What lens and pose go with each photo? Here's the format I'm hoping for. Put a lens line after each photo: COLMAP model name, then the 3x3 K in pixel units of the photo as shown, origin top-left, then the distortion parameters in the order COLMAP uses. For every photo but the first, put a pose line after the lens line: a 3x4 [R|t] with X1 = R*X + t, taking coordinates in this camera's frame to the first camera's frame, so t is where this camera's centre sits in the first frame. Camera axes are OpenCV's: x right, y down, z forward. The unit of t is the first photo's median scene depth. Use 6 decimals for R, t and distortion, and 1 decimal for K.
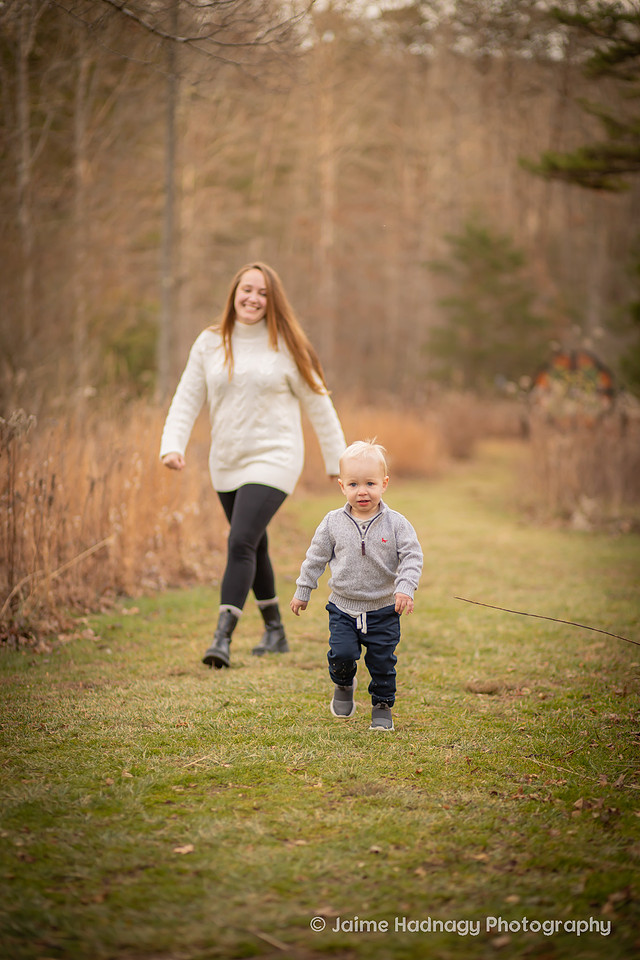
lens RADIAL K [[2273.9, 0, 320.0], [0, 2273.9, 480.0], [0, 0, 1]] dist [-0.125099, -0.365651]
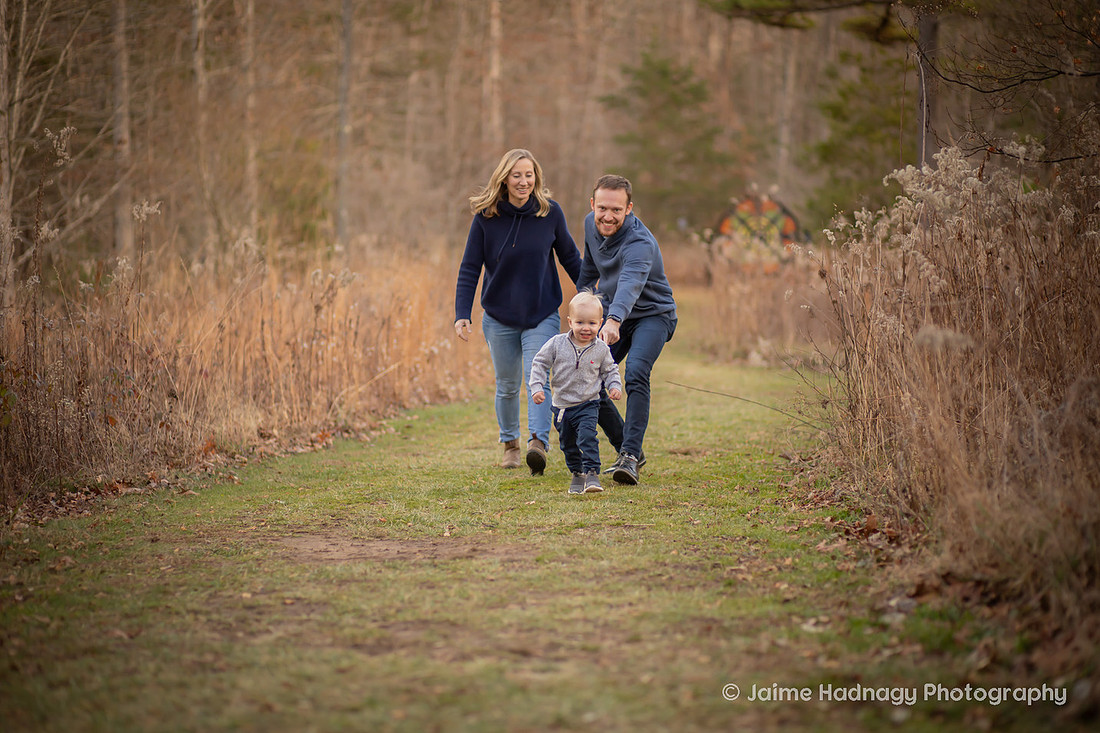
lens RADIAL K [[2605.5, 0, 550.0], [0, 2605.5, 366.5], [0, 0, 1]] dist [-0.125099, -0.365651]
pose [[0.999561, -0.006476, 0.028914, -0.019443], [0.006110, 0.999900, 0.012738, 0.003553], [-0.028993, -0.012556, 0.999501, -0.219651]]
